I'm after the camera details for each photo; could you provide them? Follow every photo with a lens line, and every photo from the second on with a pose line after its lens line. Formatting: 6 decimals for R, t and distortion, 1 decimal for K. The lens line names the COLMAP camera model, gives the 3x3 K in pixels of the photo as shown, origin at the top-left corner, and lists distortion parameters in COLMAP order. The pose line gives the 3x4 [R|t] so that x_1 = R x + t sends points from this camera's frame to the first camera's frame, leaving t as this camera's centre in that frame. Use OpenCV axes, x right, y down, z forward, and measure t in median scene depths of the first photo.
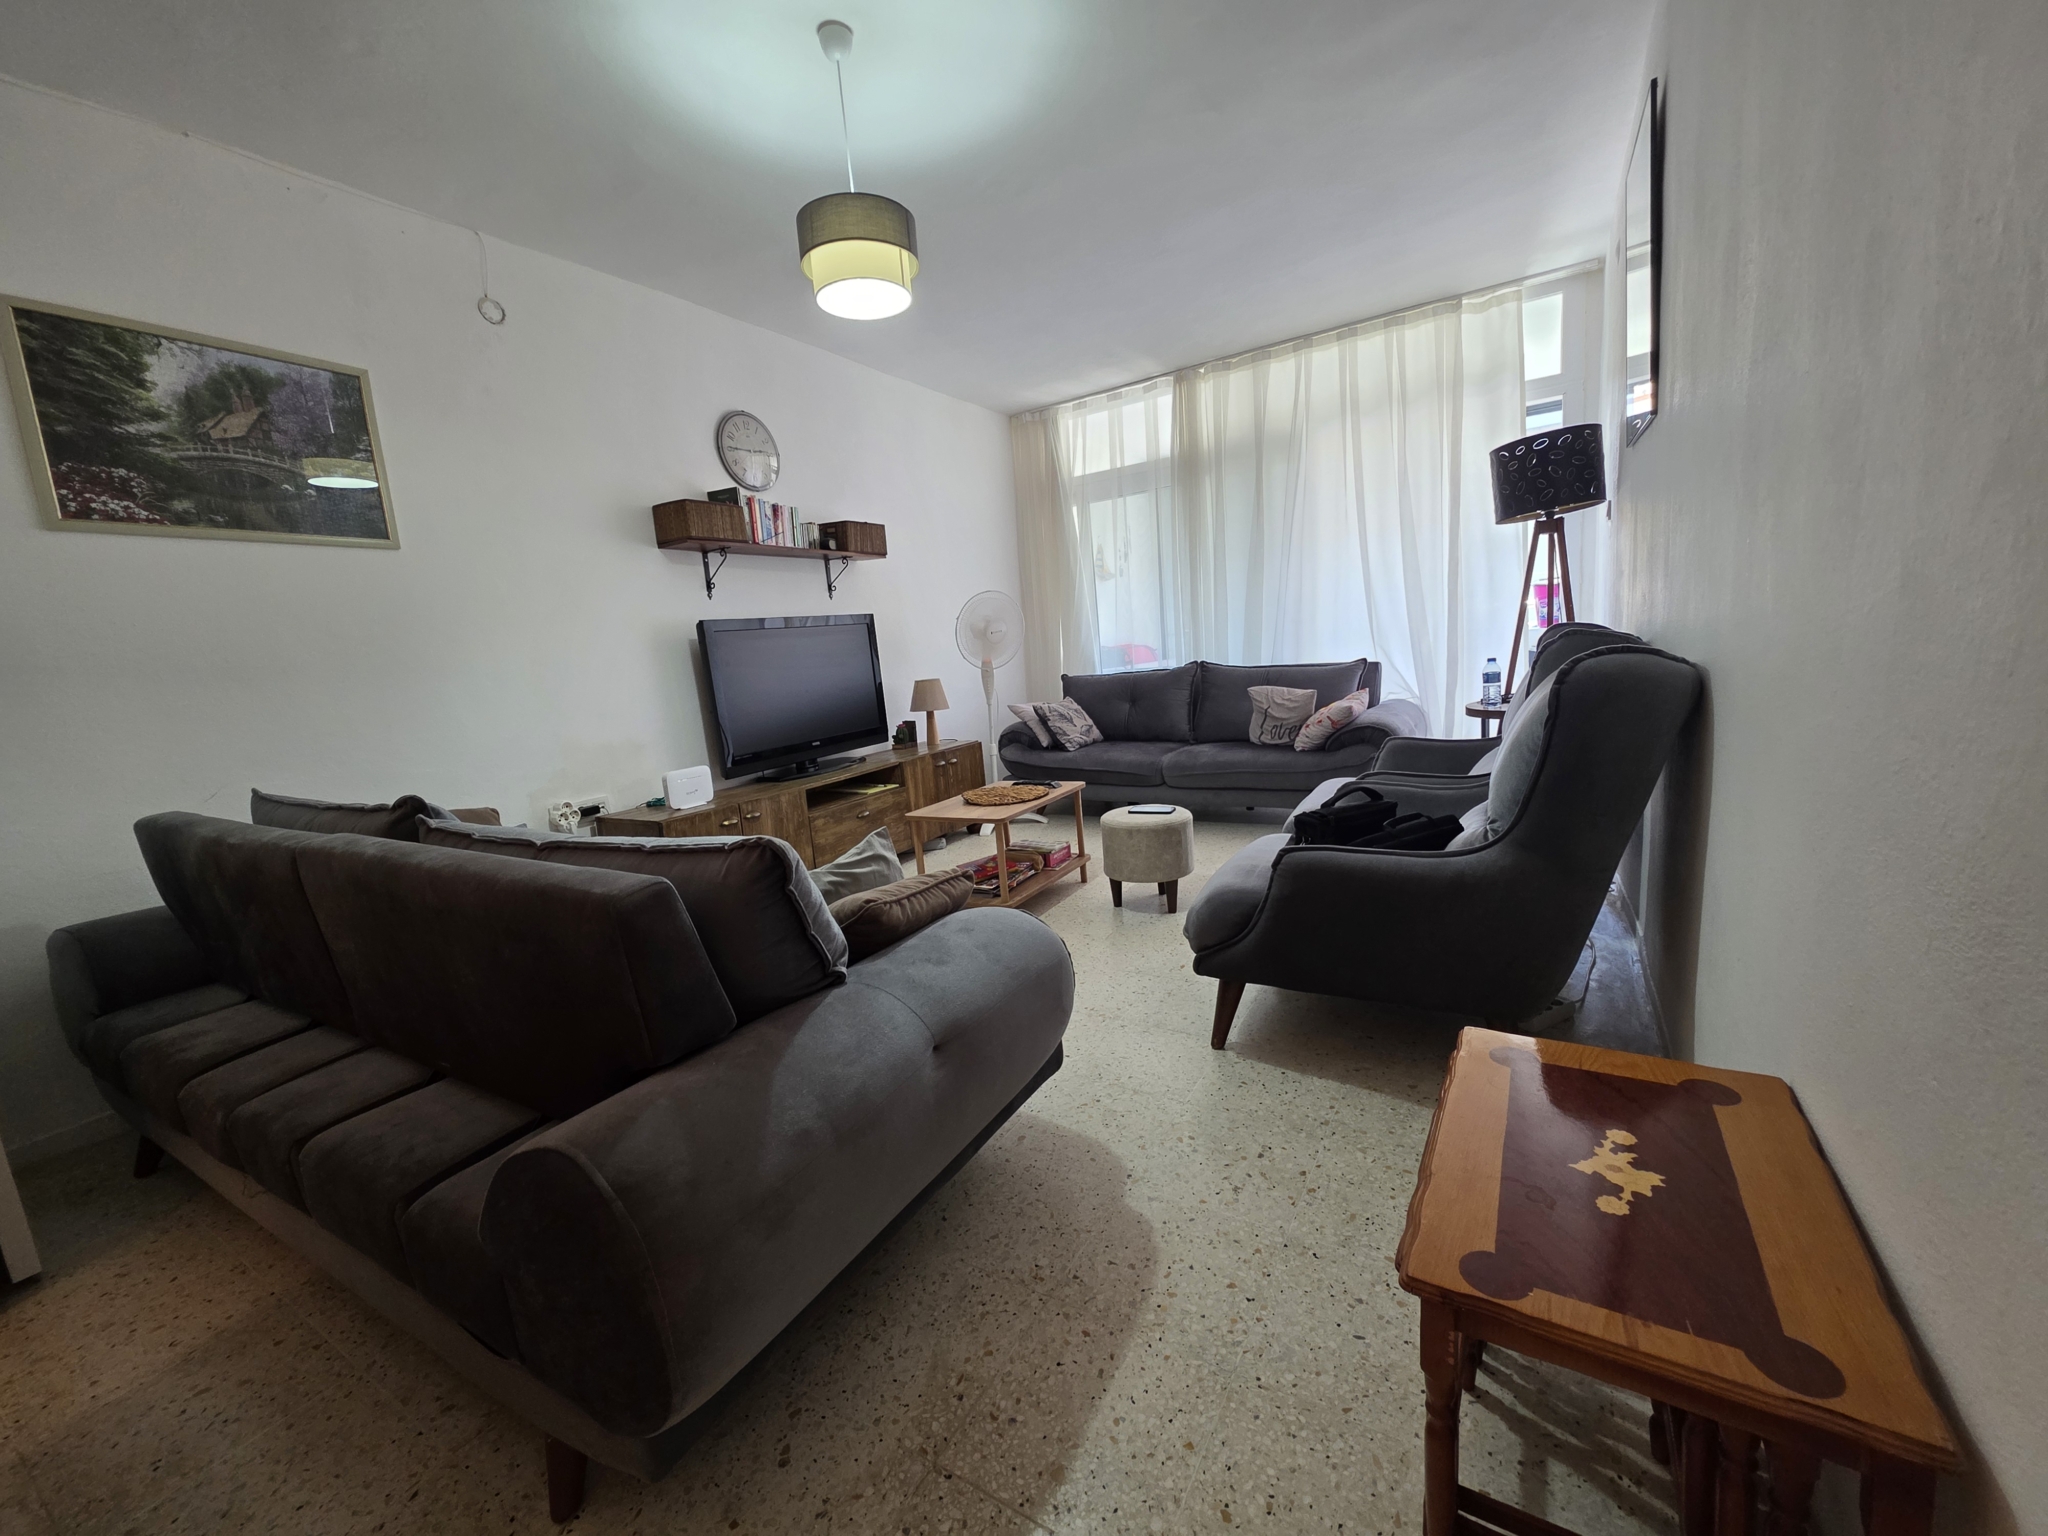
lens RADIAL K [[810.3, 0, 1034.8], [0, 810.3, 774.0], [0, 0, 1]] dist [0.000649, 0.000553]
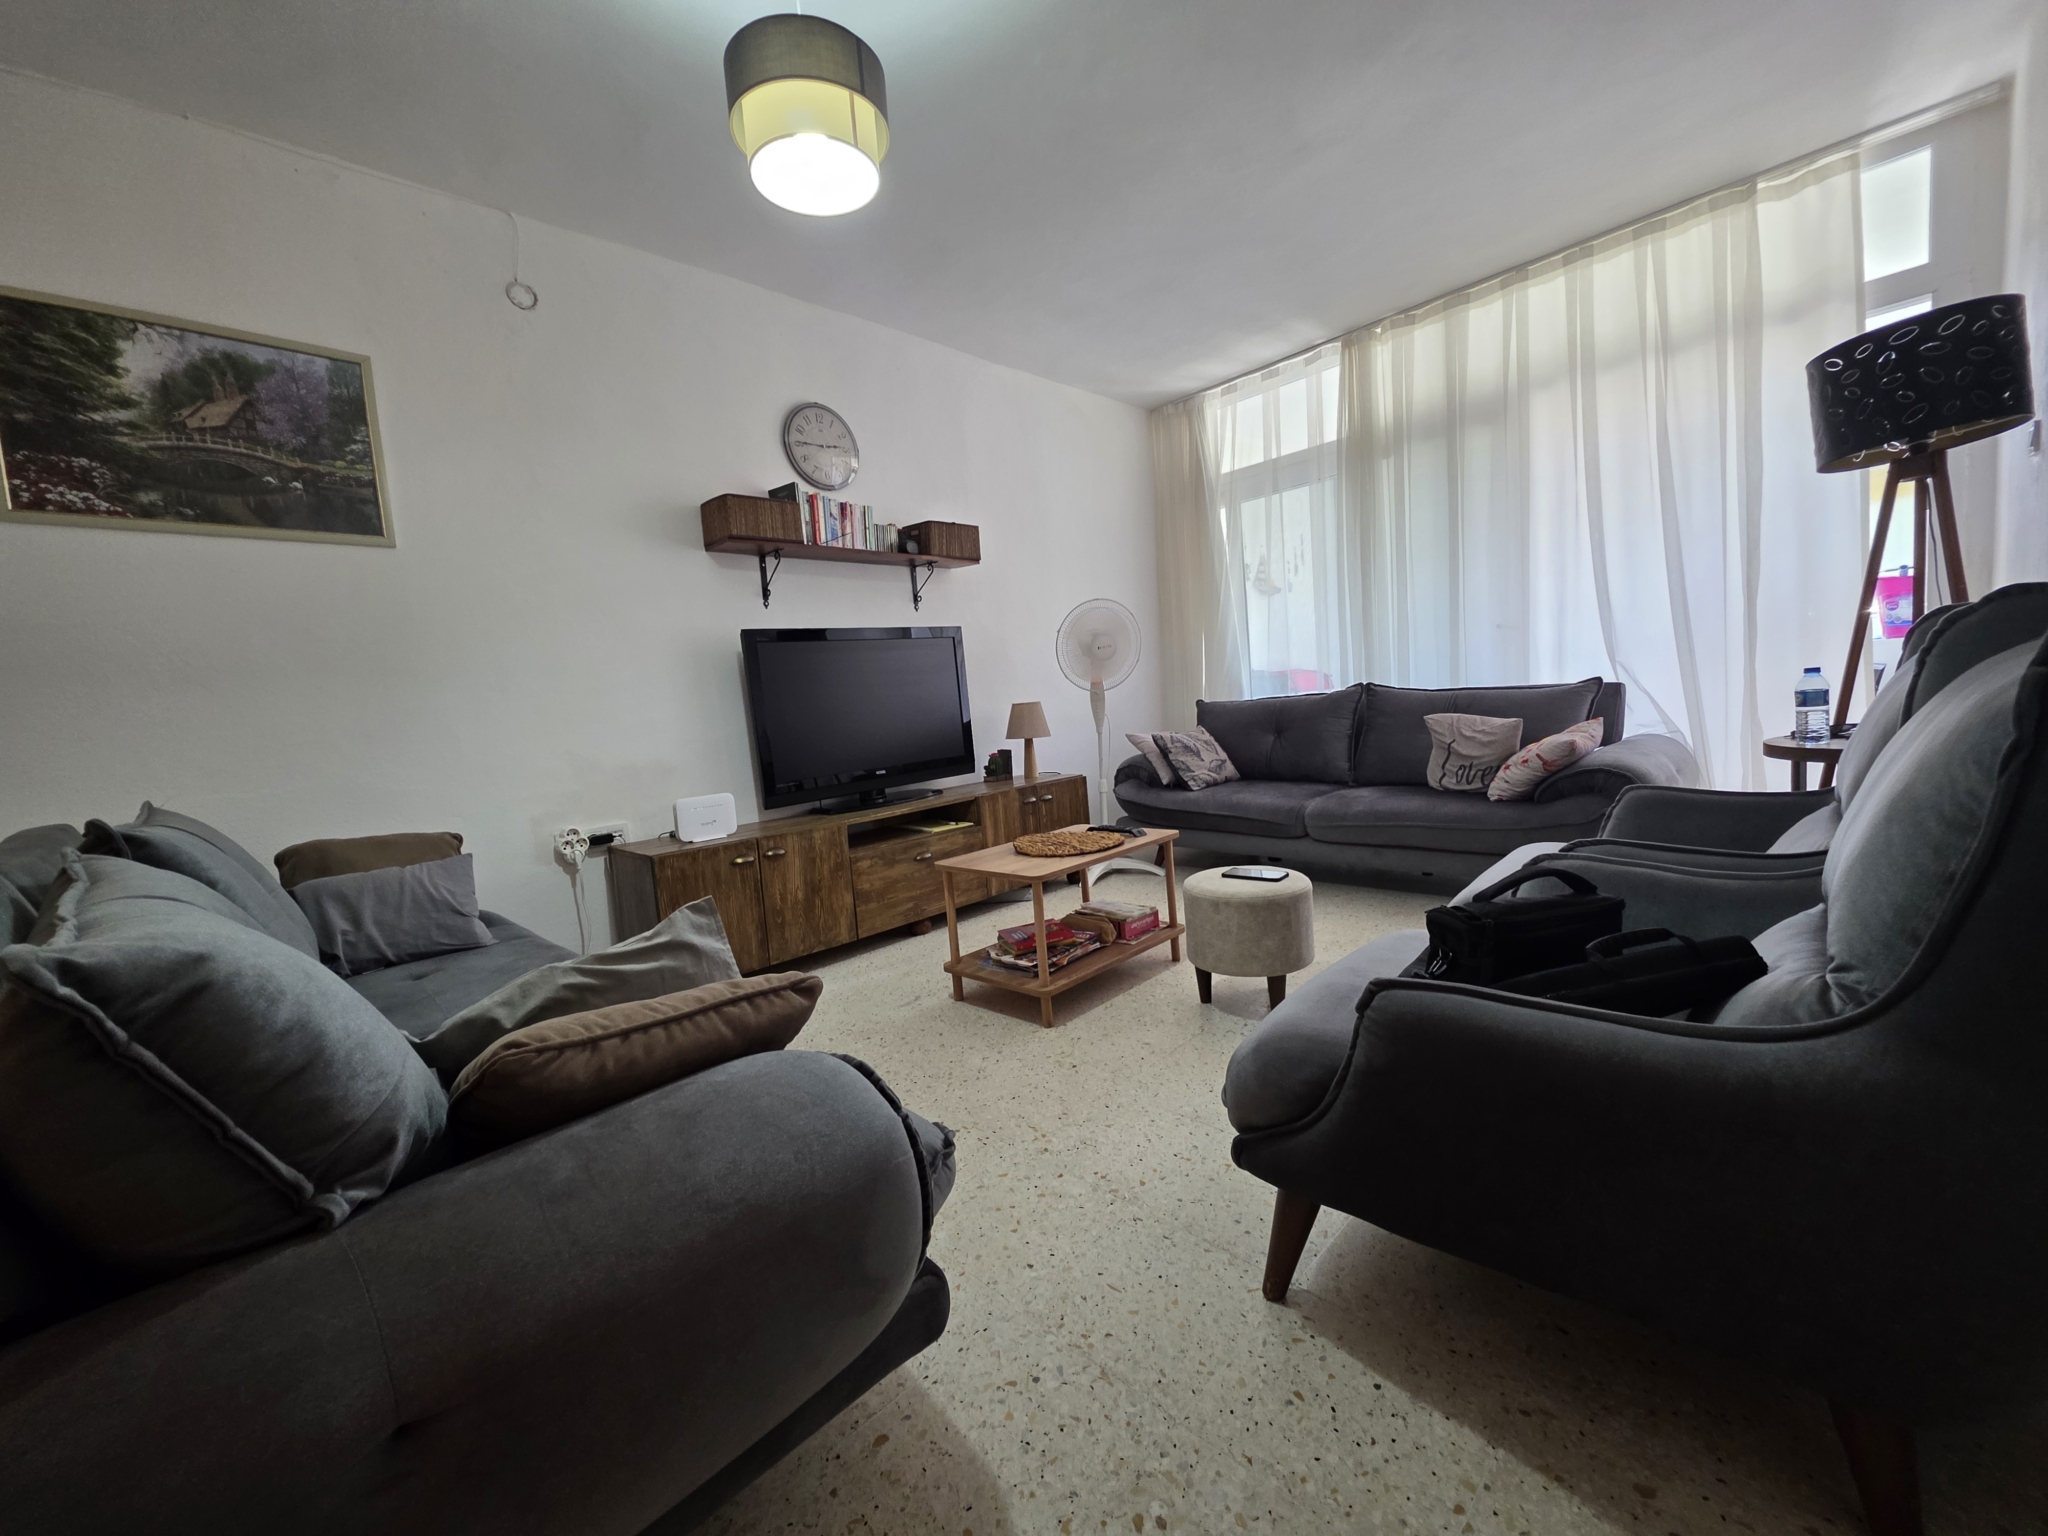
lens RADIAL K [[810.3, 0, 1034.8], [0, 810.3, 774.0], [0, 0, 1]] dist [0.000649, 0.000553]
pose [[0.971286, 0.027909, -0.236273, 0.108359], [-0.038274, 0.998491, -0.039393, -0.008527], [0.234817, 0.047305, 0.970888, 0.212487]]
